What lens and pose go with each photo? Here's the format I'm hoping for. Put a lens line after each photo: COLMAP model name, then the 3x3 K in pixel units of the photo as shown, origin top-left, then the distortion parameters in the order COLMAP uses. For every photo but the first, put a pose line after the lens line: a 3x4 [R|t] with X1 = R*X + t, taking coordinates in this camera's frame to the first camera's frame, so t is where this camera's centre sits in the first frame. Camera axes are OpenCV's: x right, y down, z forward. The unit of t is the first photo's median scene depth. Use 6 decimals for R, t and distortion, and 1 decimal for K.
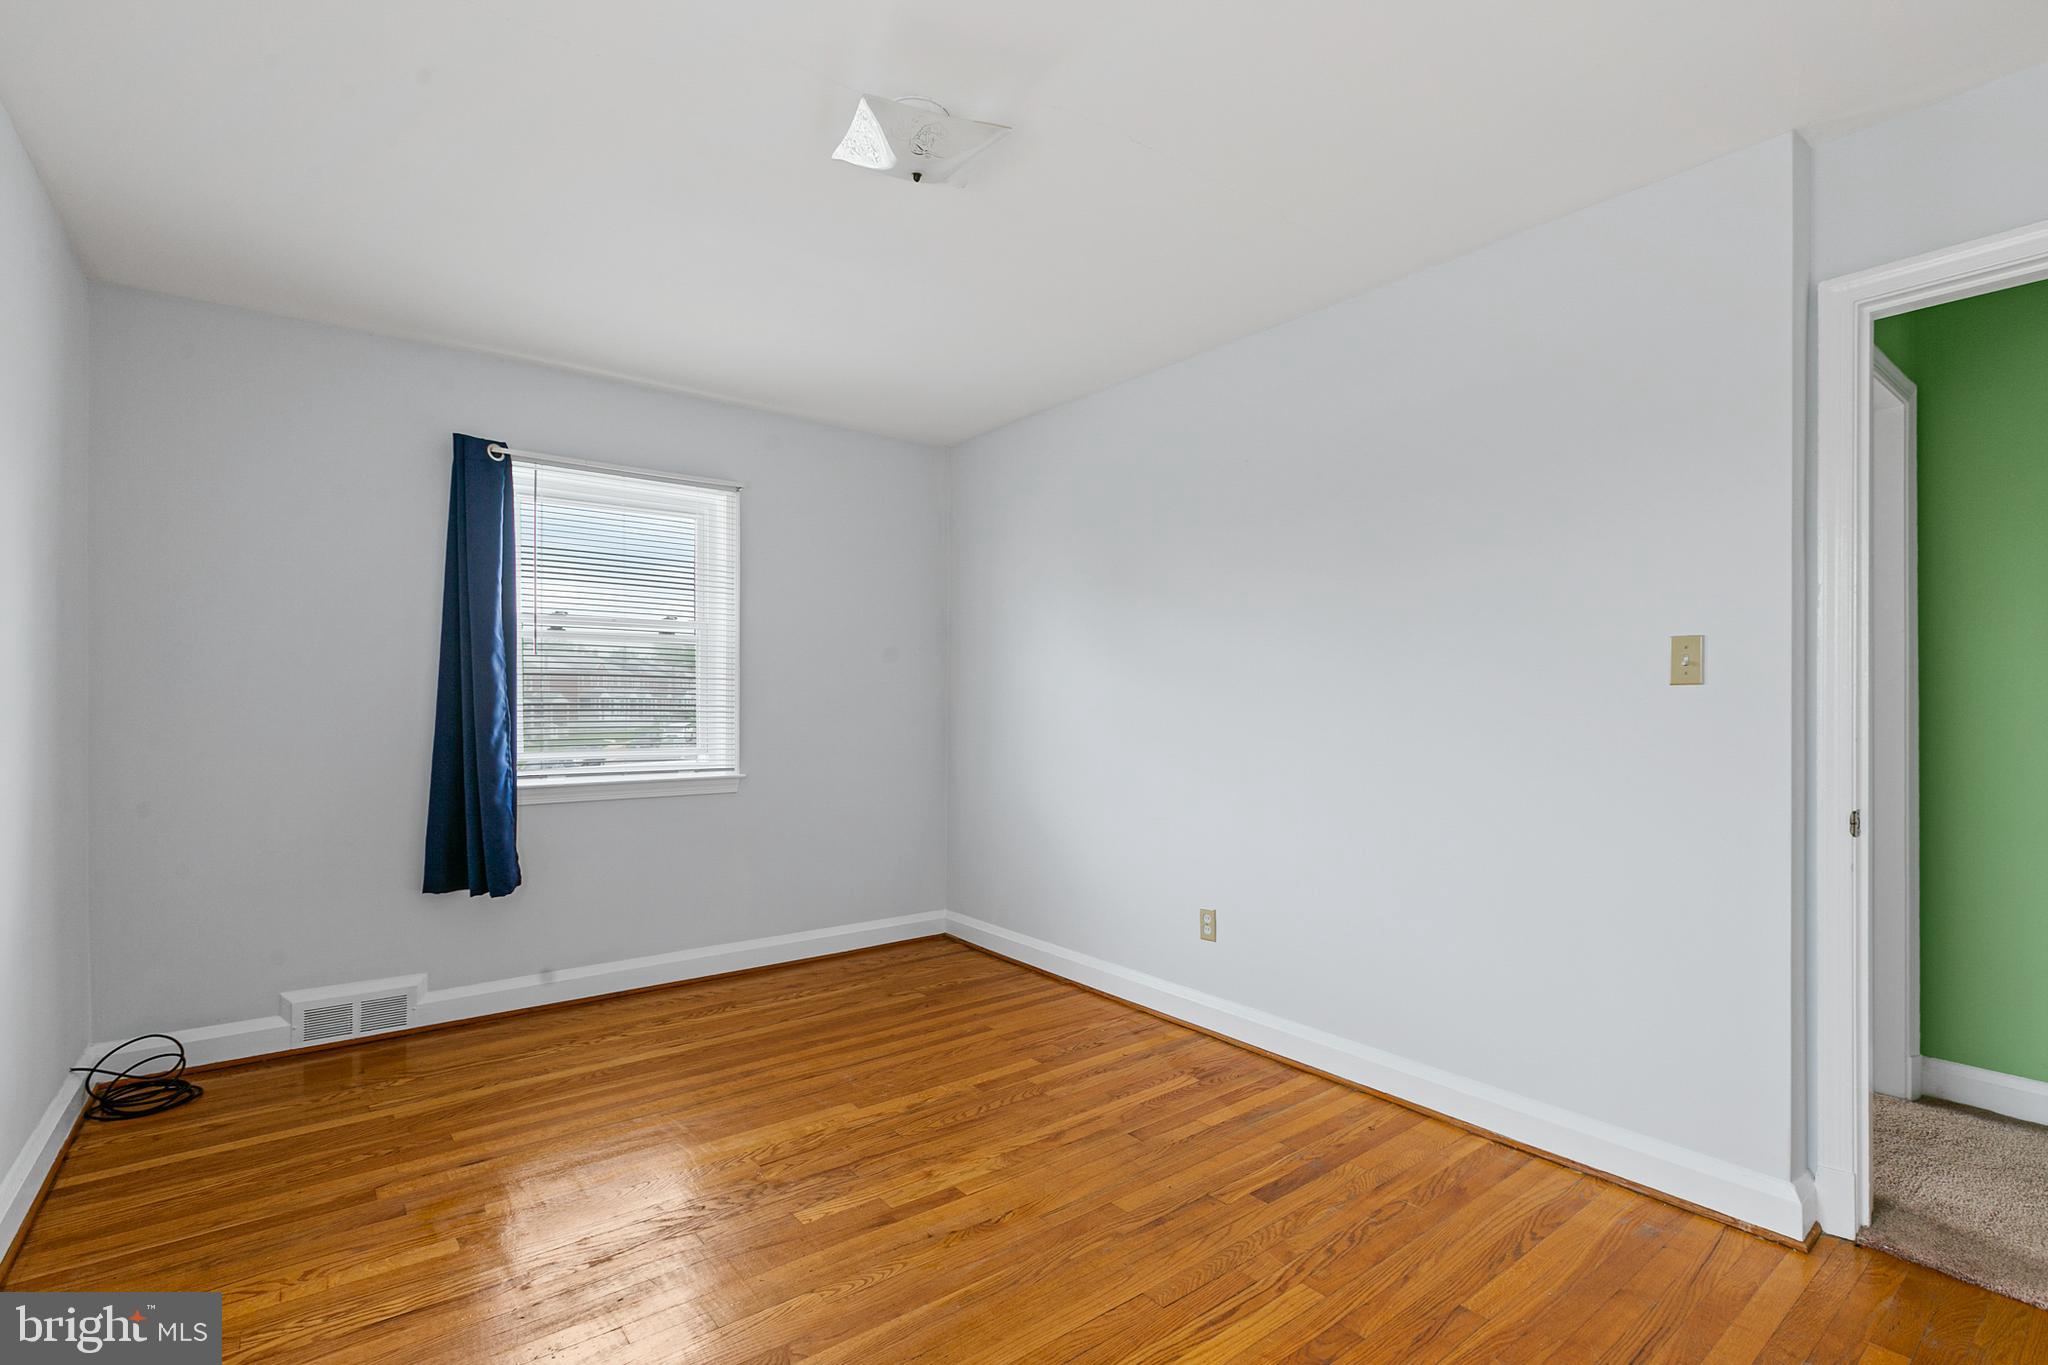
lens RADIAL K [[937.7, 0, 1023.2], [0, 937.7, 701.6], [0, 0, 1]] dist [-0.003215, -0.001340]
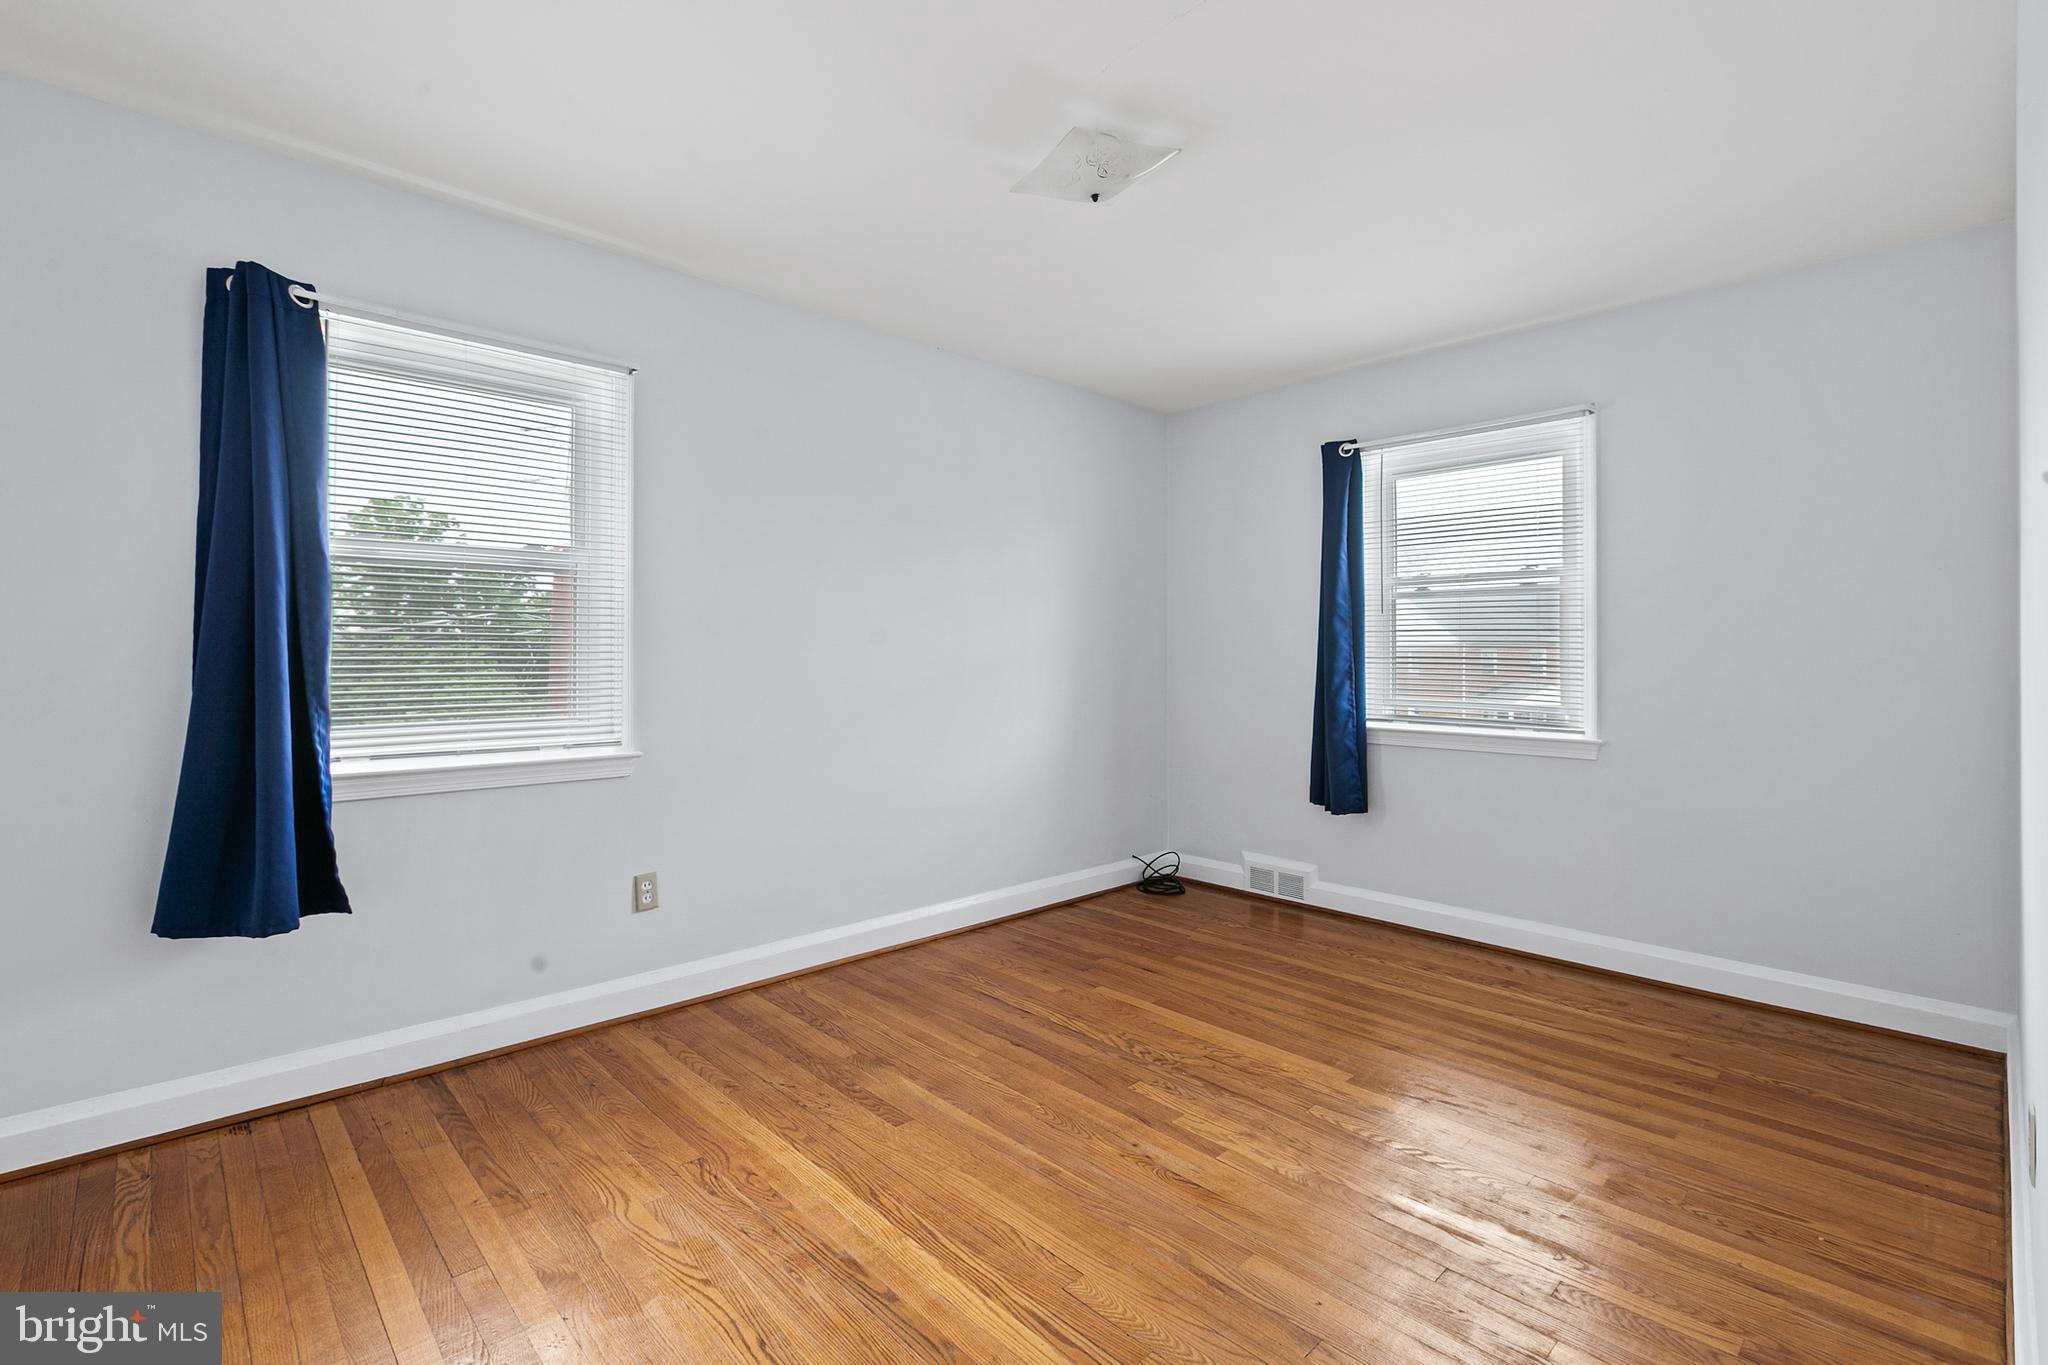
lens RADIAL K [[937.7, 0, 1042.0], [0, 937.7, 648.6], [0, 0, 1]] dist [-0.003215, -0.001340]
pose [[0.111481, -0.006122, -0.993748, 0.594158], [-0.005129, 0.999964, -0.006735, 0.002553], [0.993753, 0.005848, 0.111446, 0.471709]]
